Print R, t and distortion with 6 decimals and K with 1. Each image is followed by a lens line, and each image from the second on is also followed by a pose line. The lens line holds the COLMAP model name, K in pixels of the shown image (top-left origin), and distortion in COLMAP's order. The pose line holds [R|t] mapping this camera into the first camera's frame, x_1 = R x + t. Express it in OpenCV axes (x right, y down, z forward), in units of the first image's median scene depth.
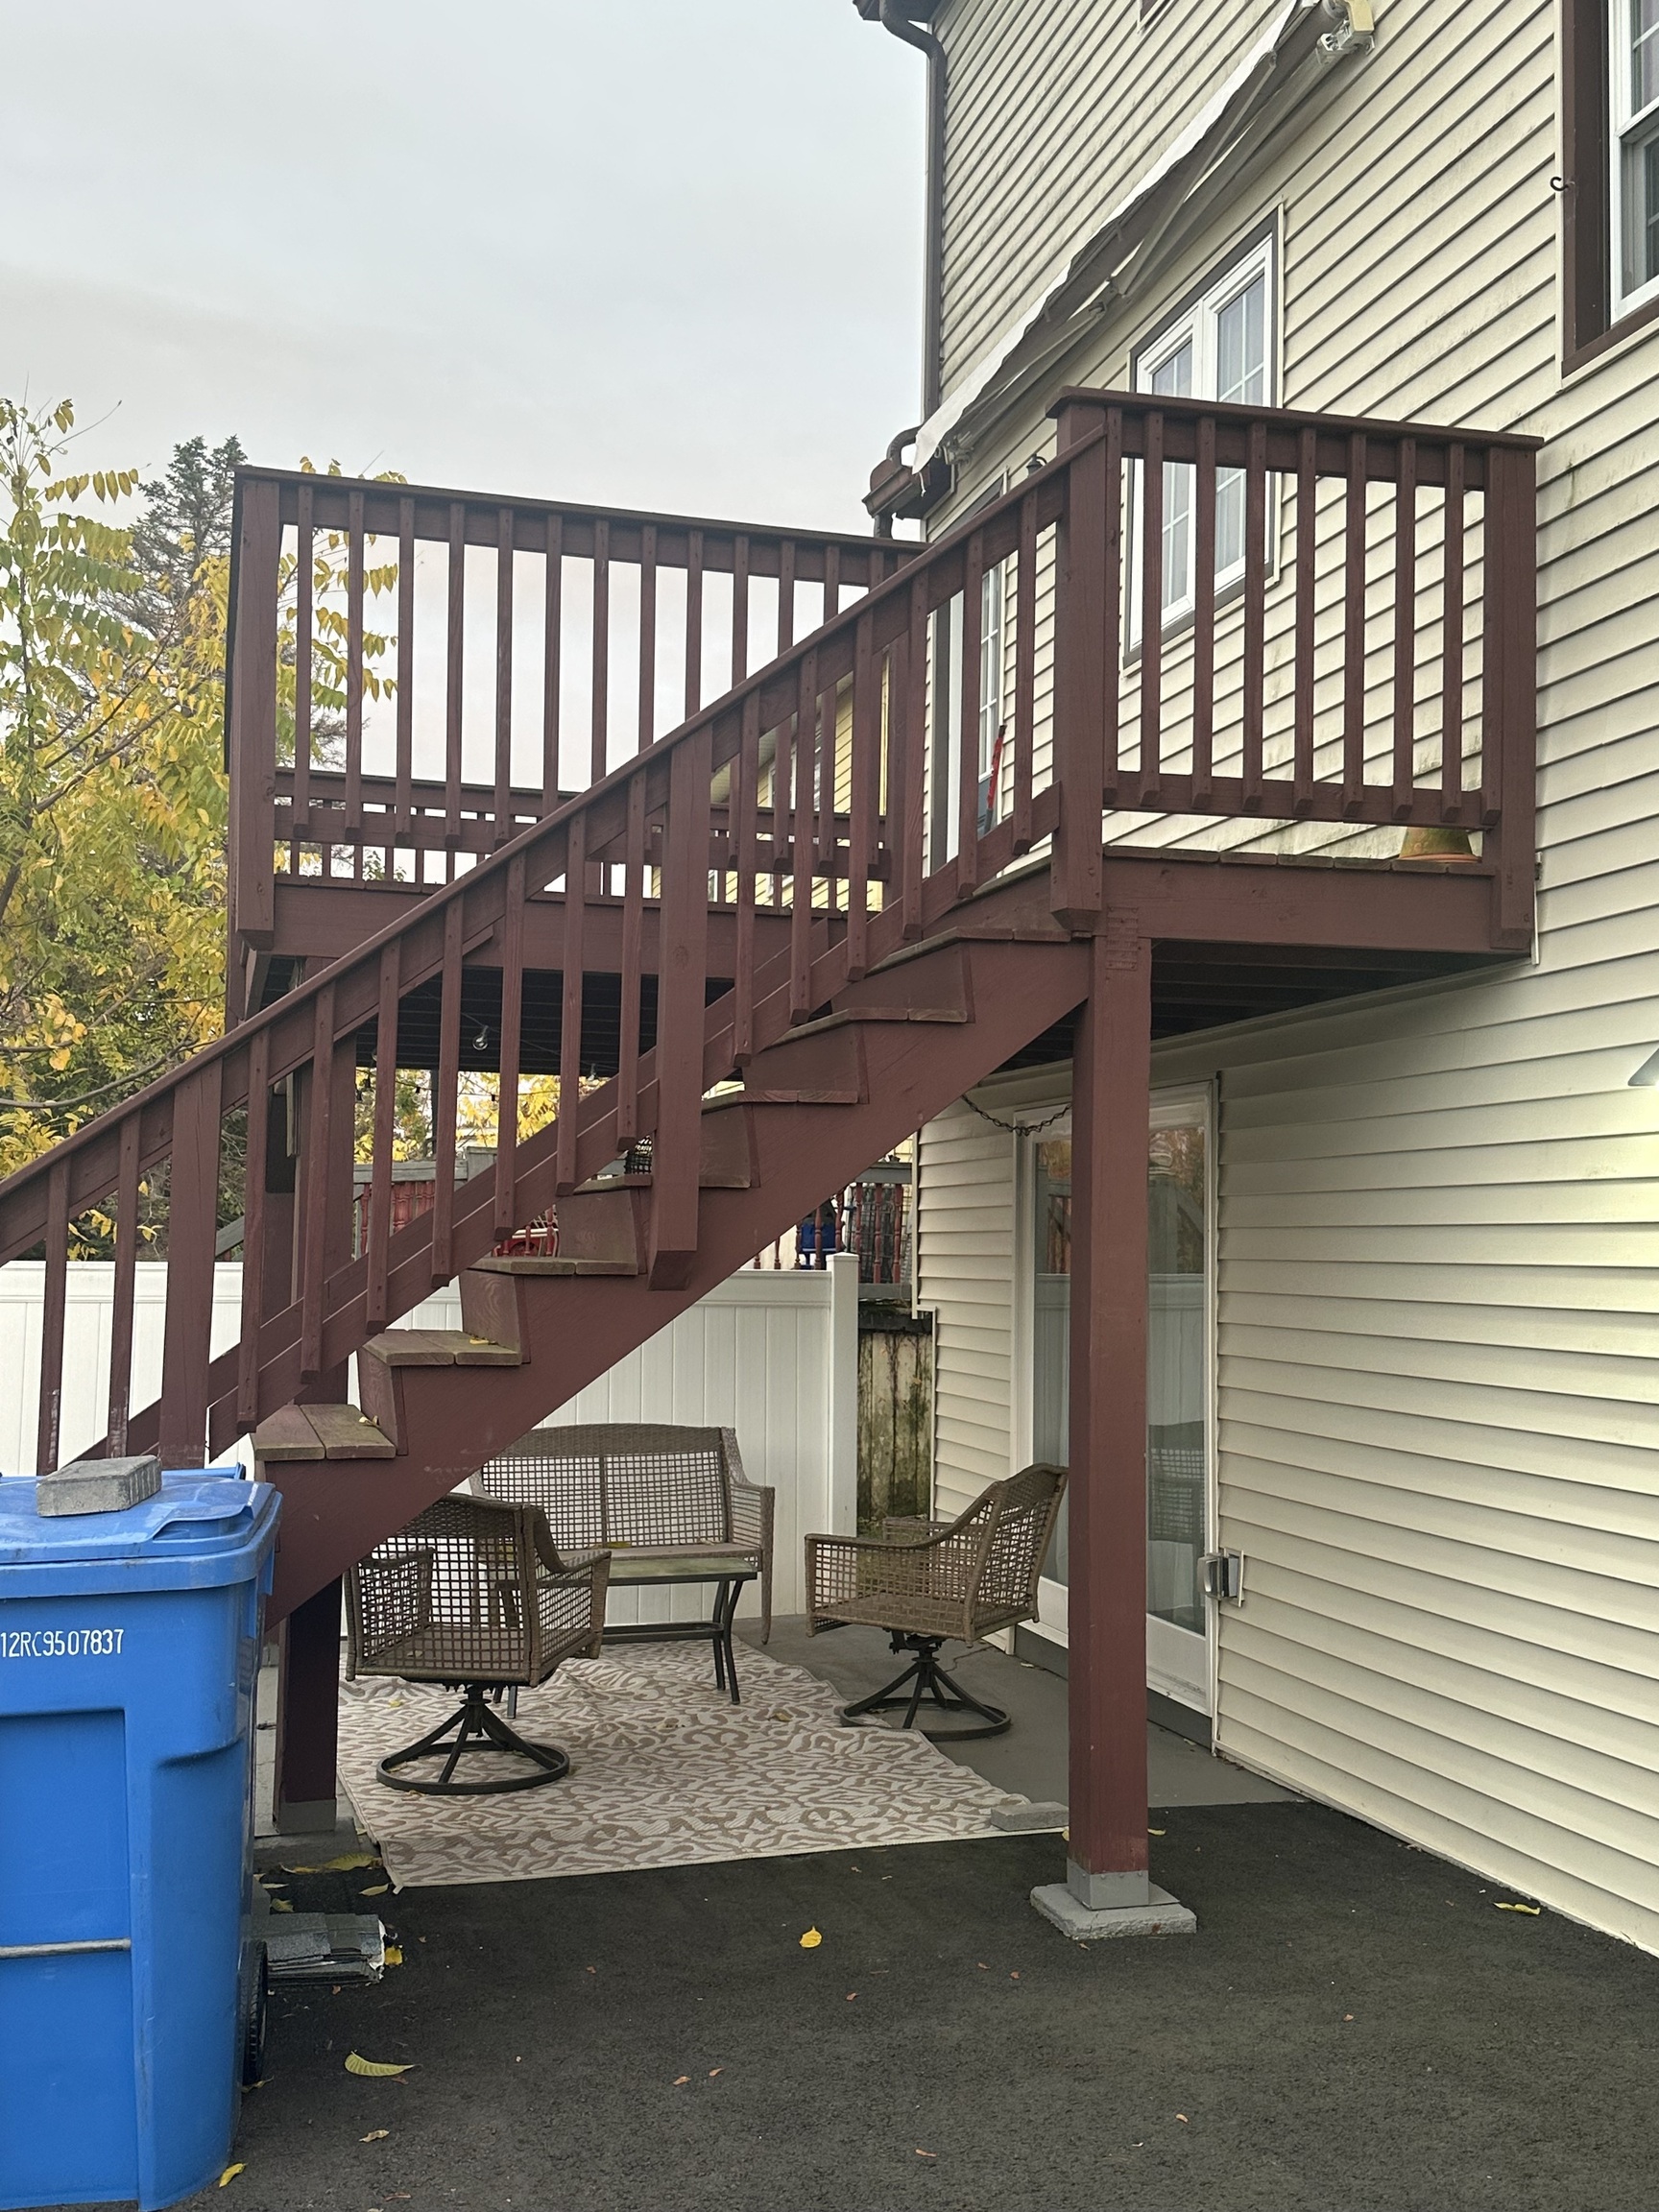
lens RADIAL K [[2193.4, 0, 829.5], [0, 2193.4, 1106.0], [0, 0, 1]] dist [0.003127, 0.005772]
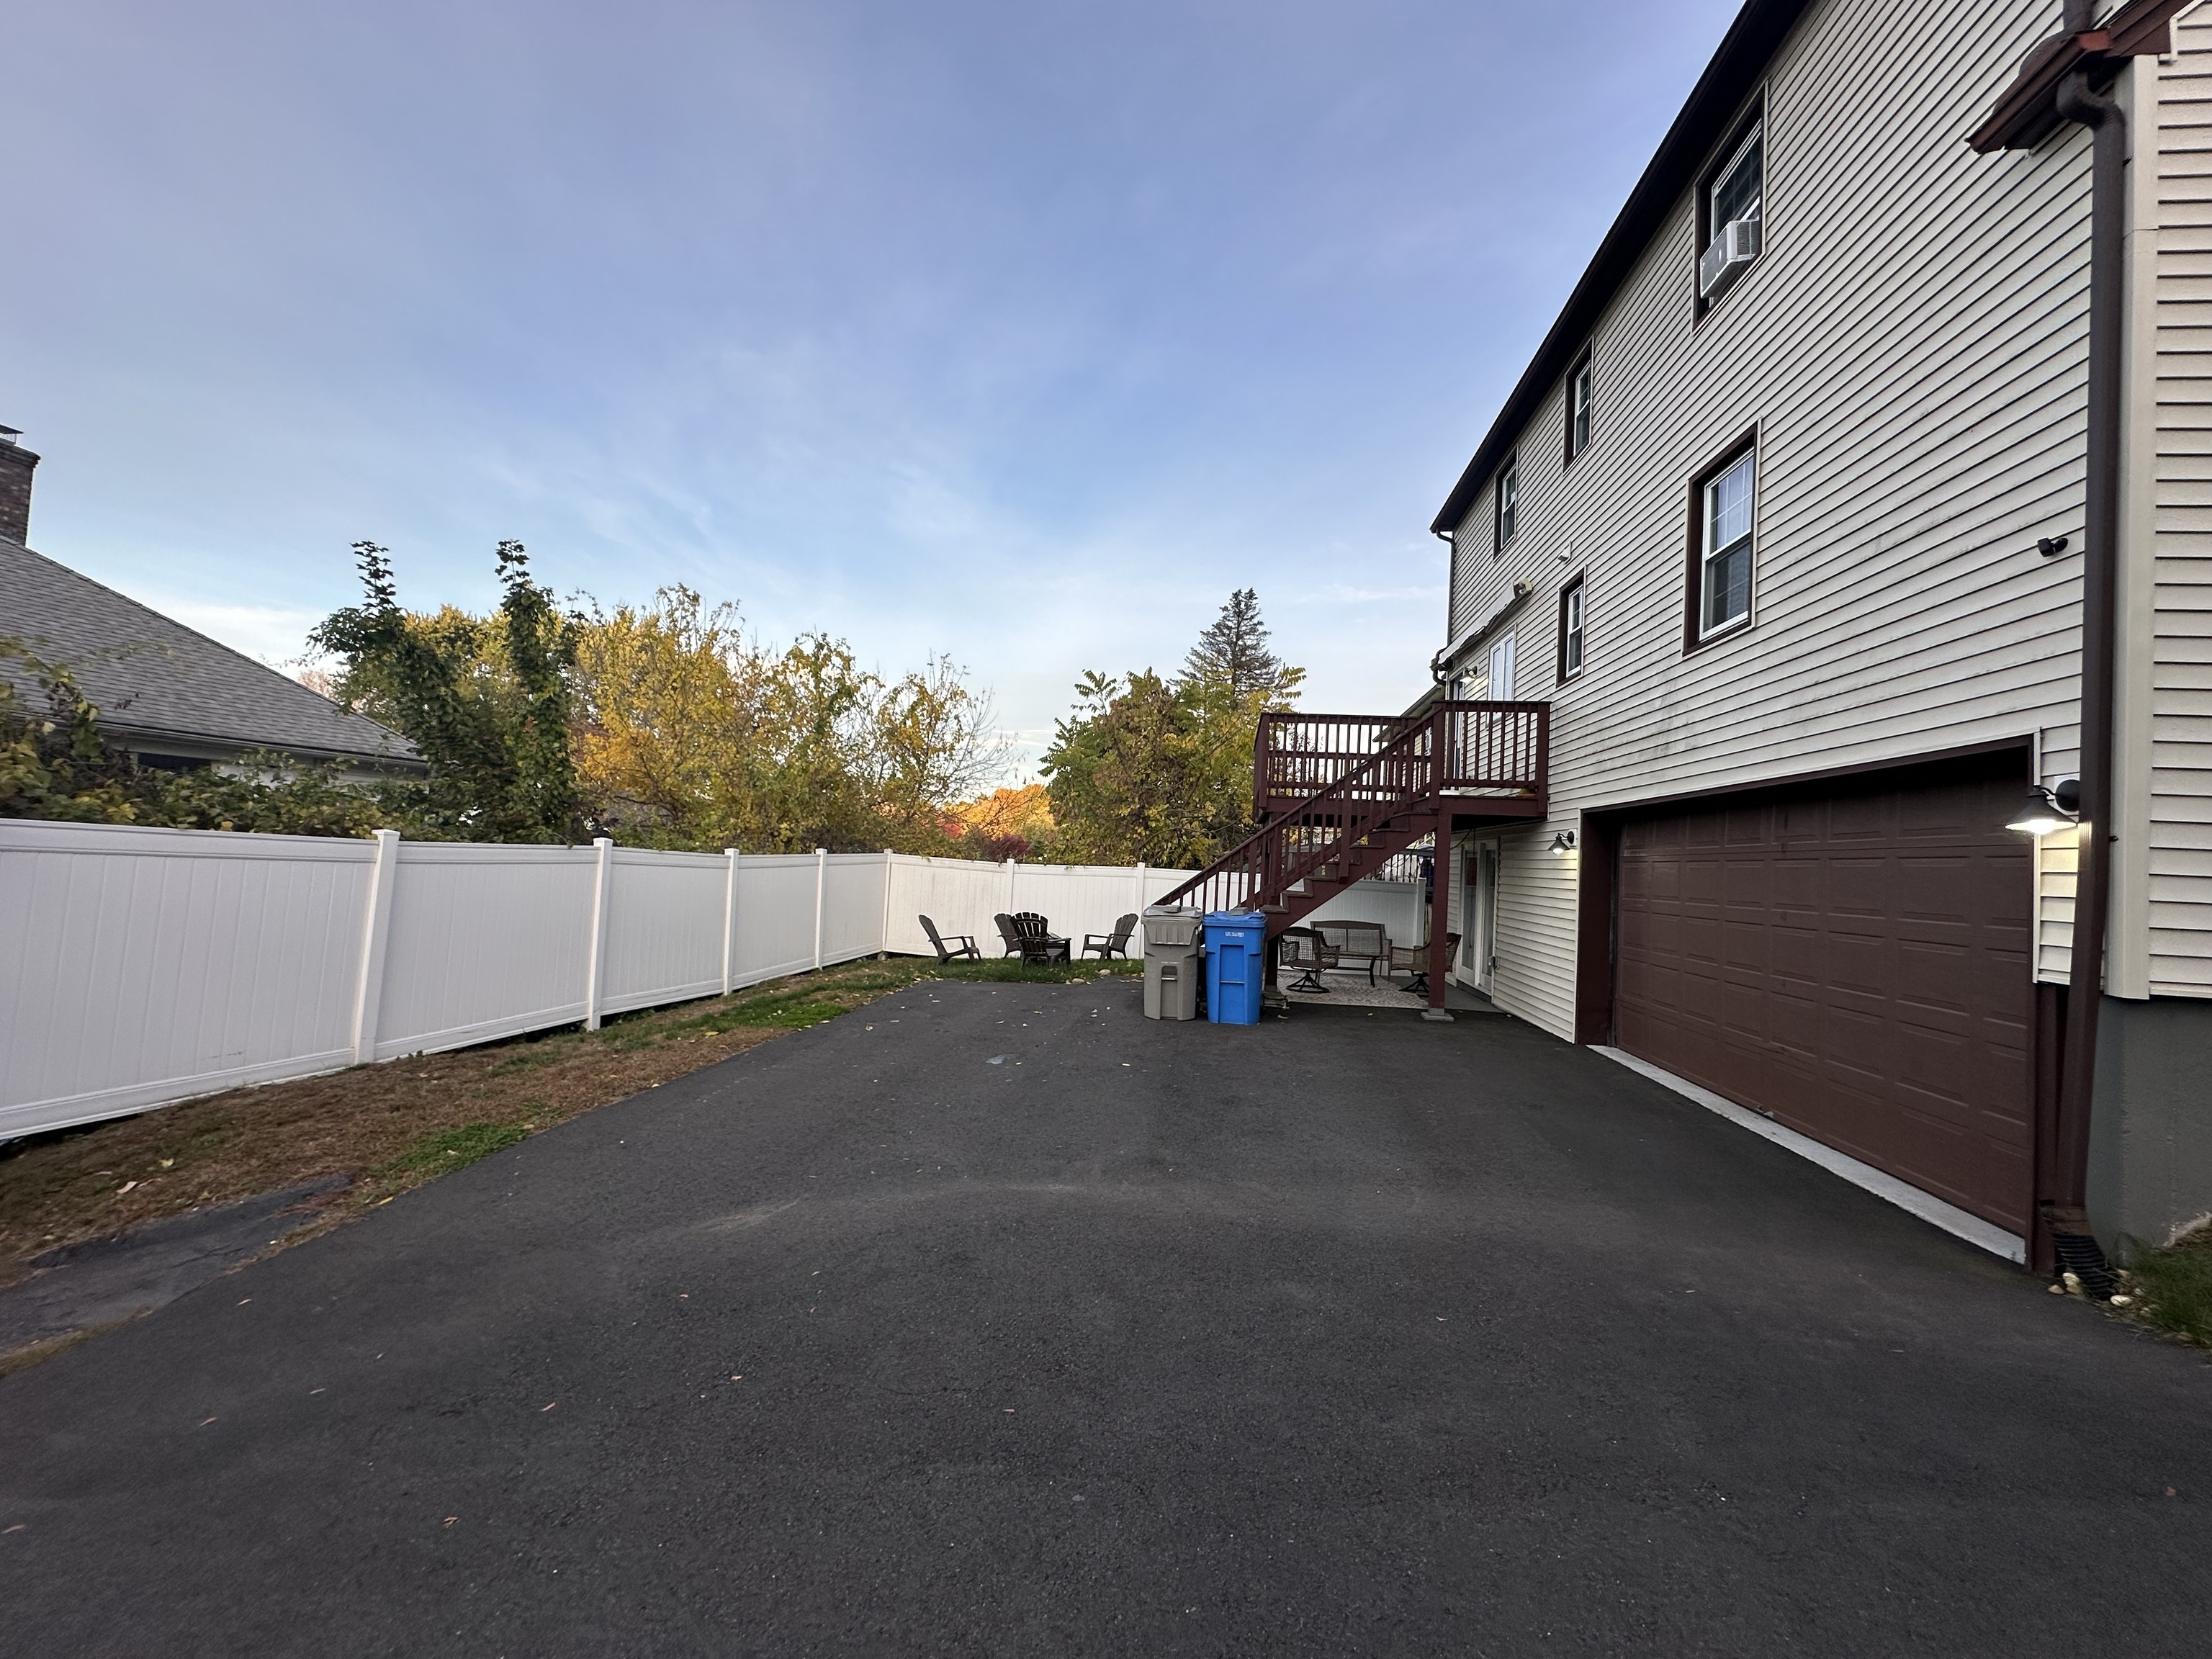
lens RADIAL K [[881.1, 0, 1106.0], [0, 881.1, 829.5], [0, 0, 1]] dist [-0.003324, 0.000484]
pose [[0.912161, 0.016150, -0.409514, 0.236531], [-0.009317, 0.999782, 0.018676, -0.068544], [0.409726, -0.013220, 0.912113, -0.989112]]
